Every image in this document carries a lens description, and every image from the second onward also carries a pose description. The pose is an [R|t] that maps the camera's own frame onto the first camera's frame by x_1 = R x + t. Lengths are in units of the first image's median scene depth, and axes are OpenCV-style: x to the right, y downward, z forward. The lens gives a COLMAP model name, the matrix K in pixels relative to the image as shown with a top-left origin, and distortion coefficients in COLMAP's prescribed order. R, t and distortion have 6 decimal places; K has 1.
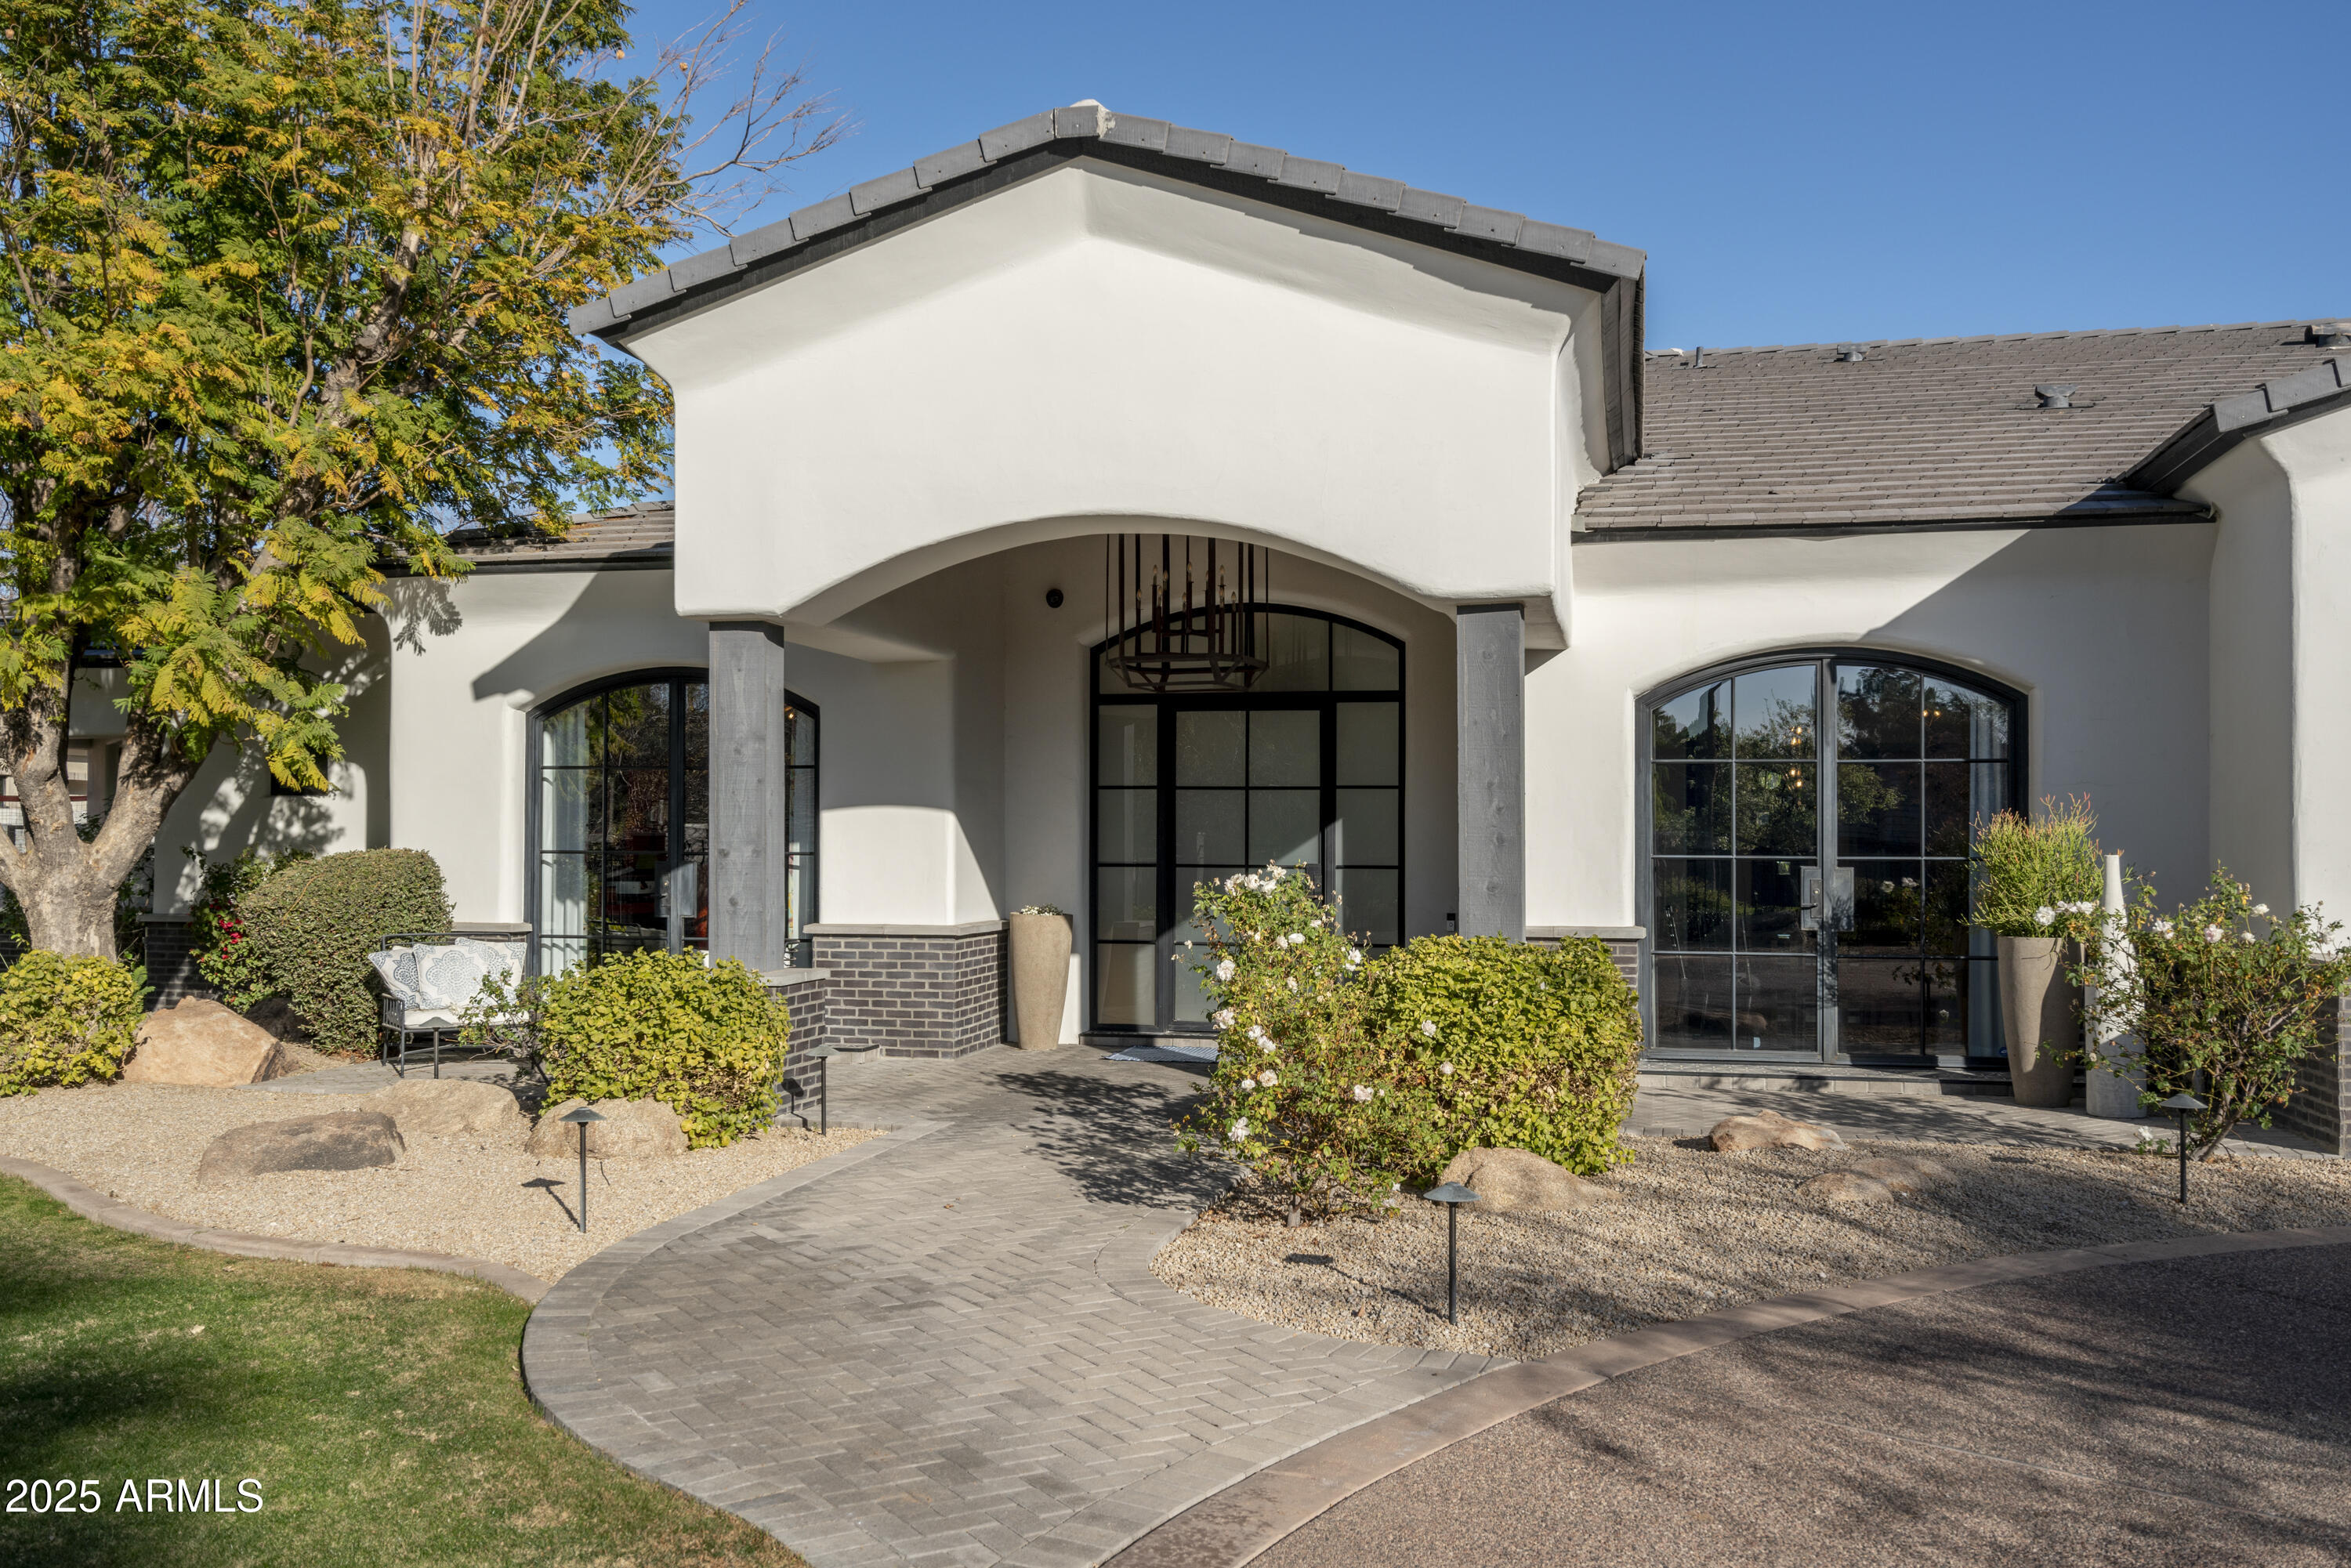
lens RADIAL K [[2042.9, 0, 1175.5], [0, 2042.9, 784.0], [0, 0, 1]] dist [0.006452, 0.001257]
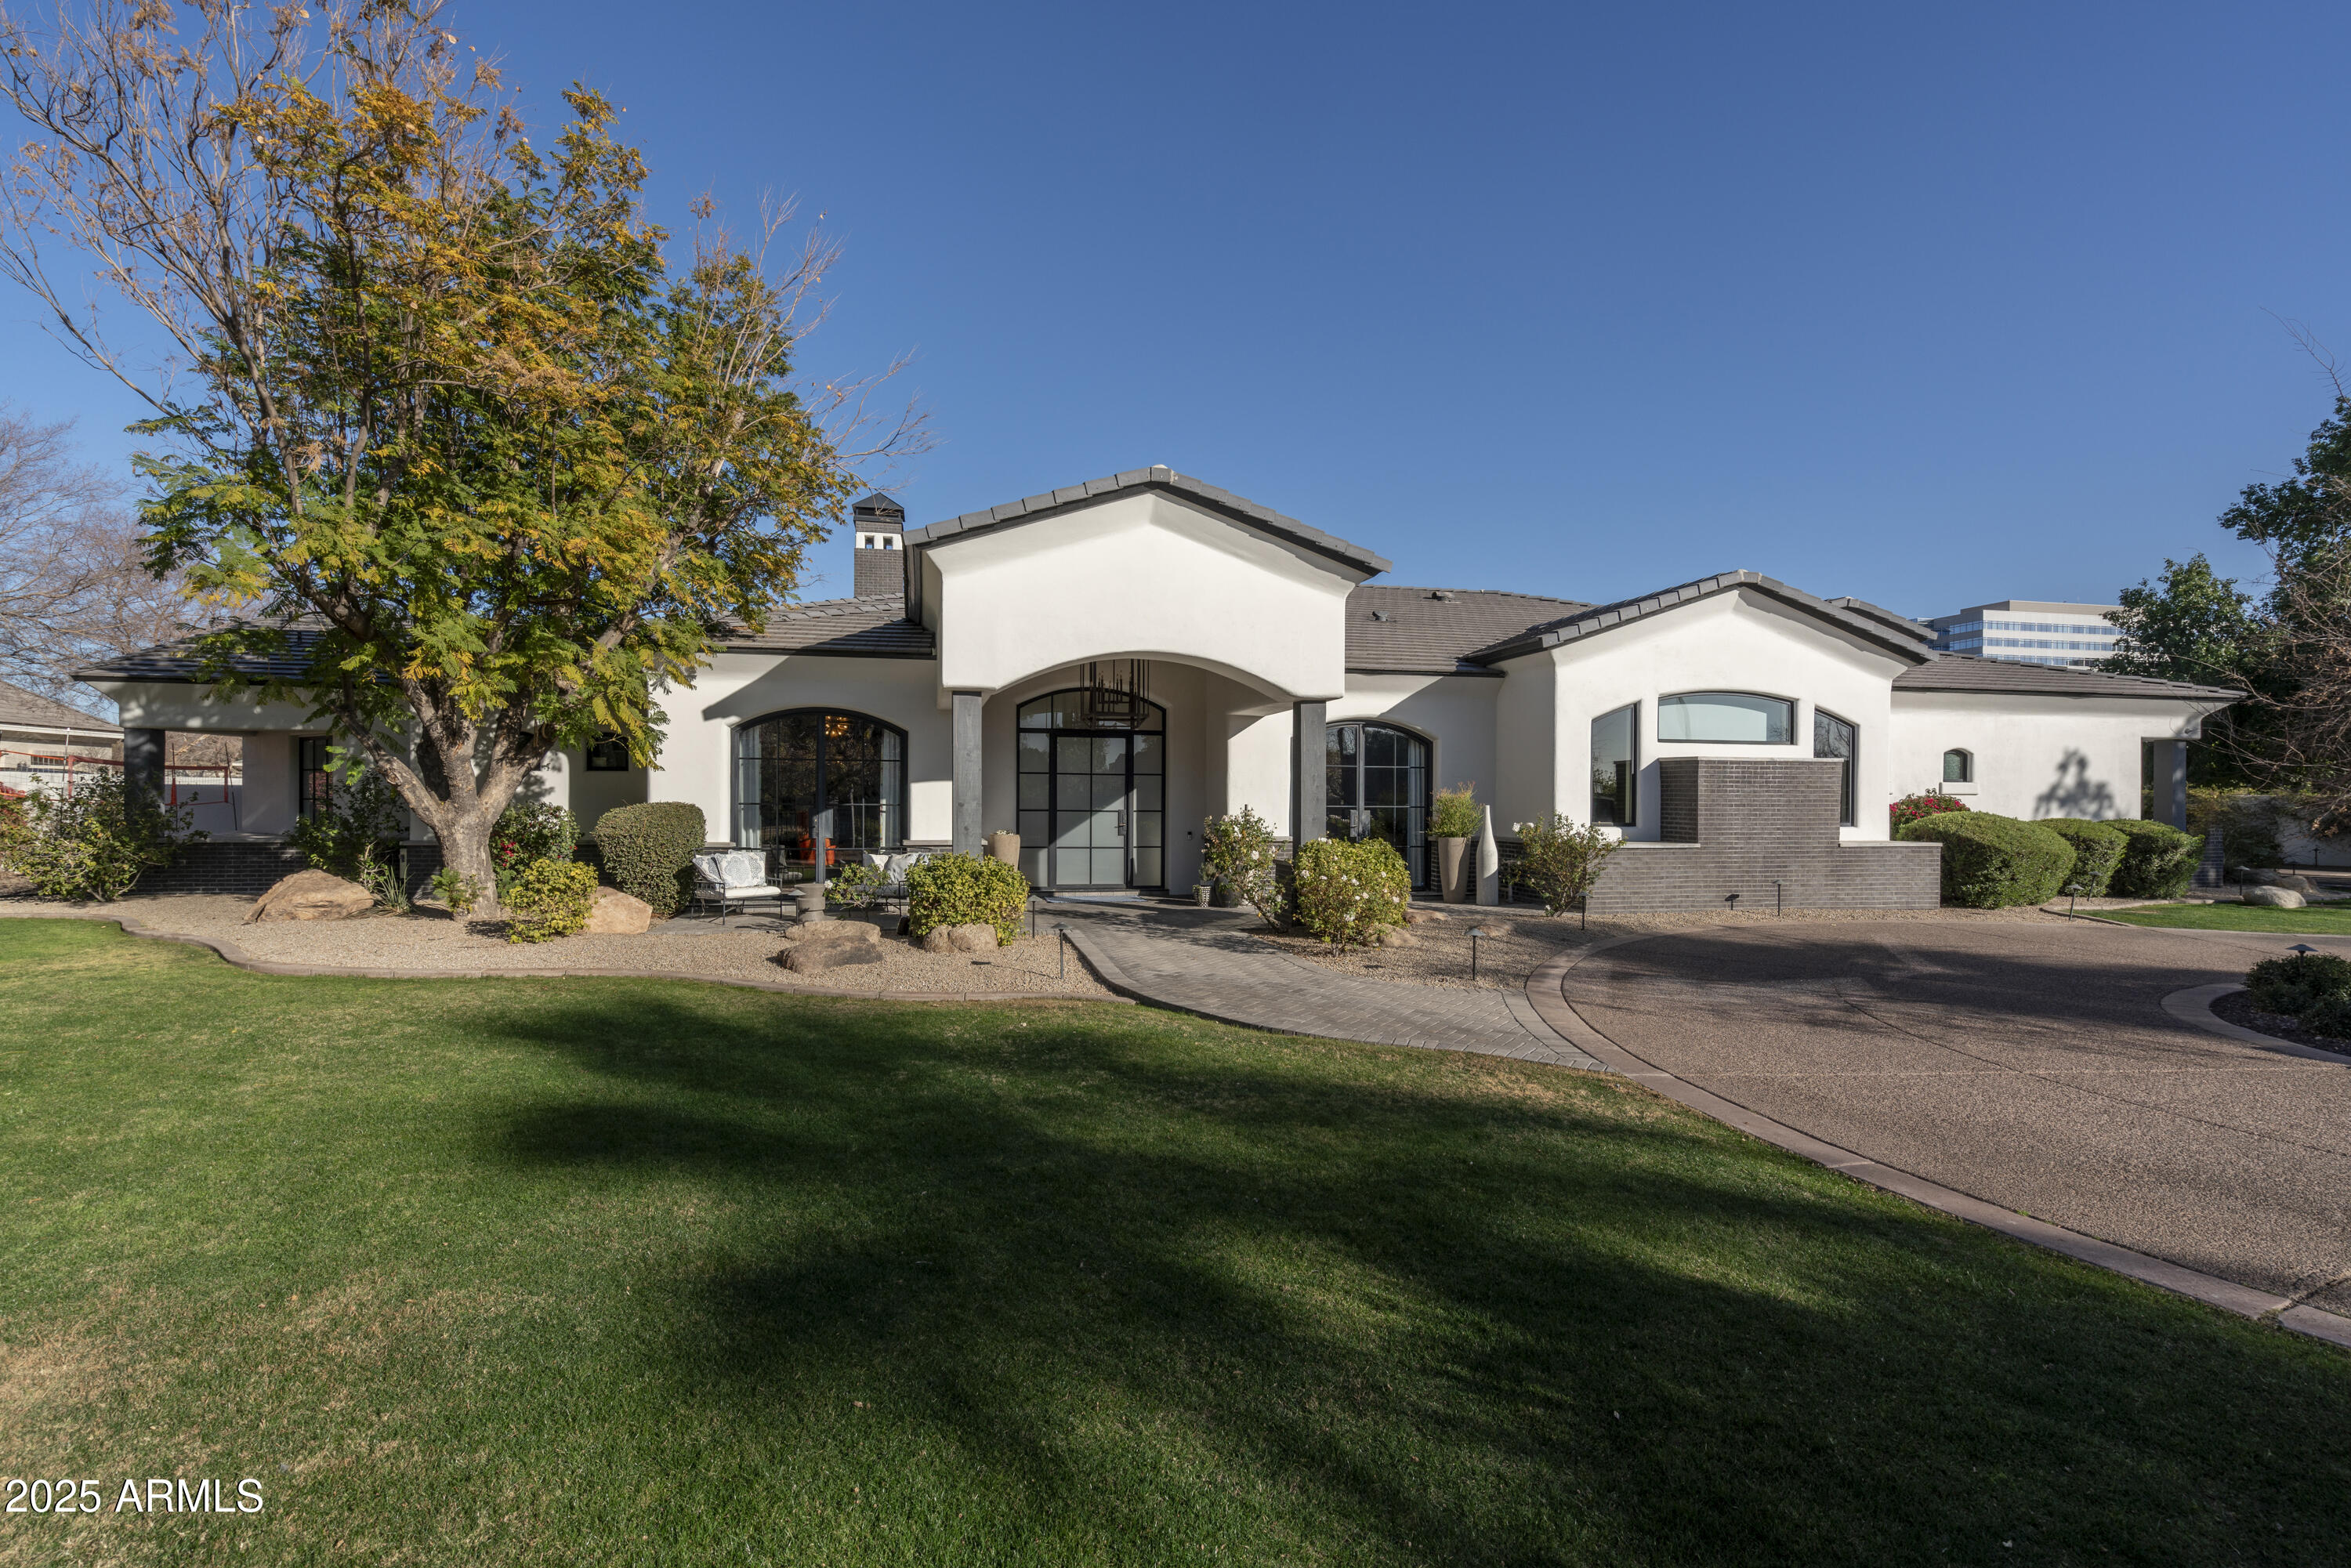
lens RADIAL K [[1061.3, 0, 1138.3], [0, 1061.3, 793.8], [0, 0, 1]] dist [-0.000768, -0.000032]
pose [[0.907083, 0.005371, 0.420918, -0.432176], [-0.015702, 0.999654, 0.021082, -0.001932], [-0.420659, -0.025732, 0.906854, -0.031337]]
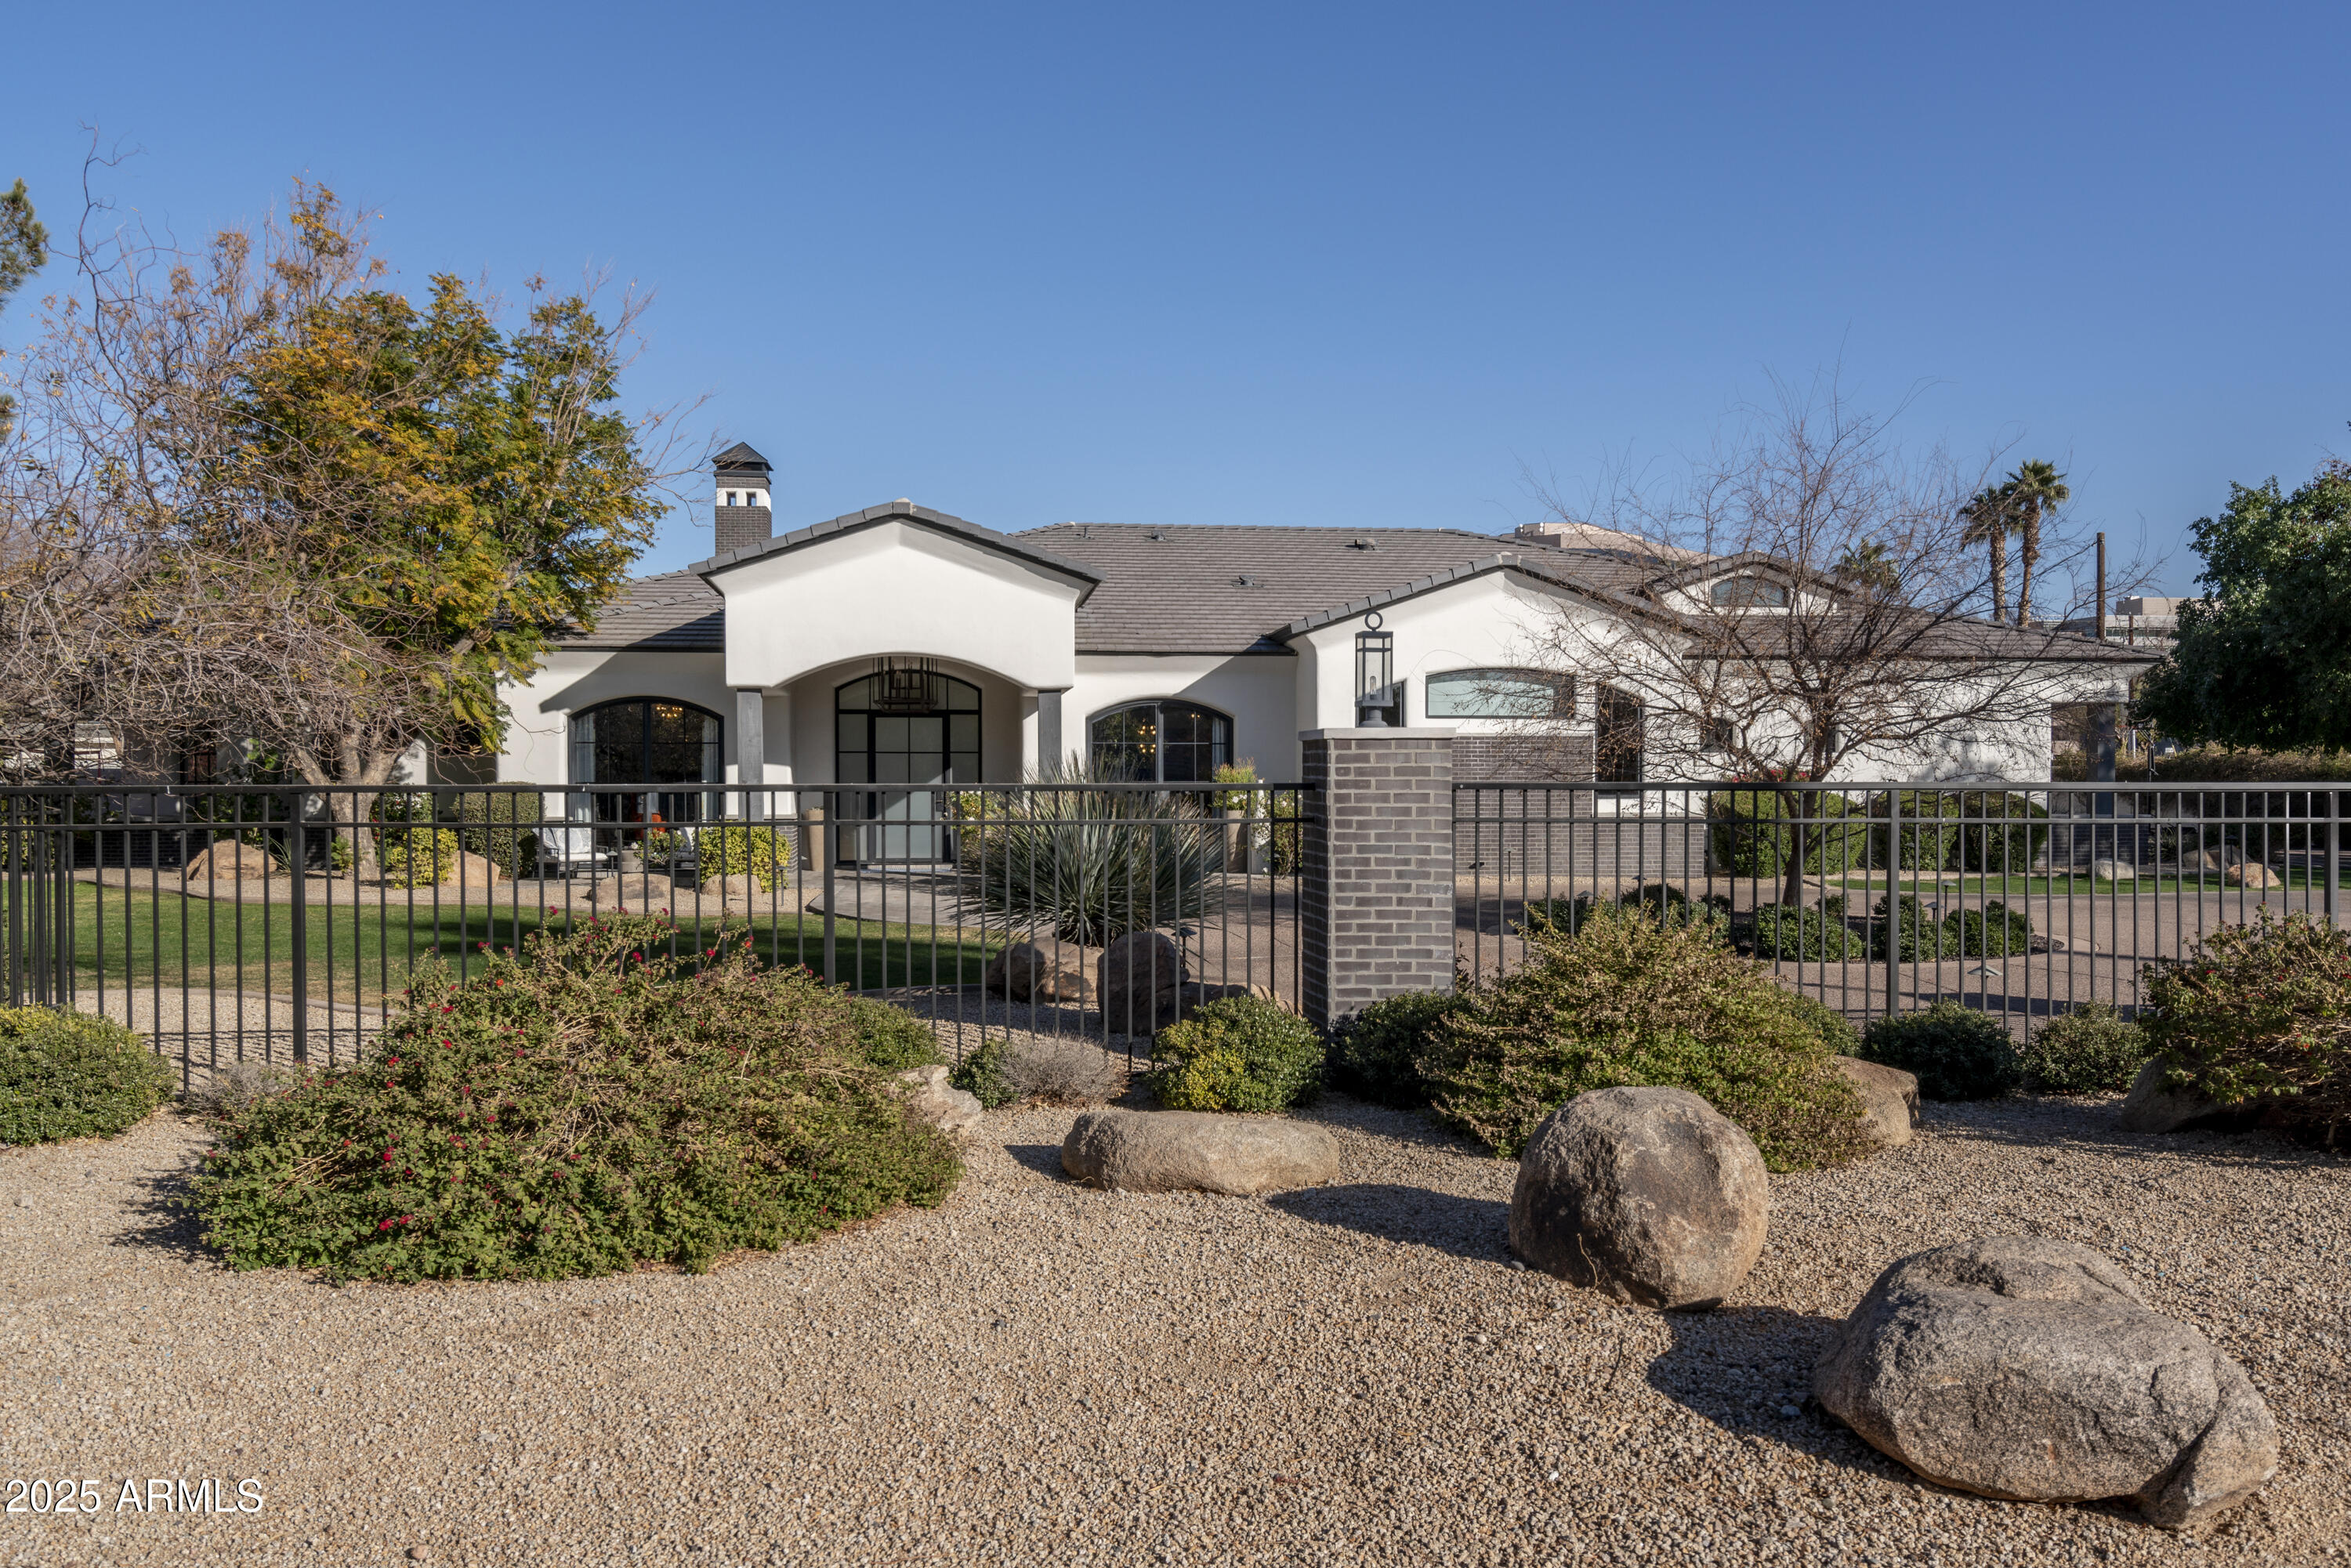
lens RADIAL K [[1828.6, 0, 1175.5], [0, 1828.6, 784.0], [0, 0, 1]] dist [0.005181, -0.000477]
pose [[0.939744, -0.004806, 0.341846, -0.416545], [-0.006240, 0.999493, 0.031208, -0.031222], [-0.341823, -0.031460, 0.939237, -1.083243]]
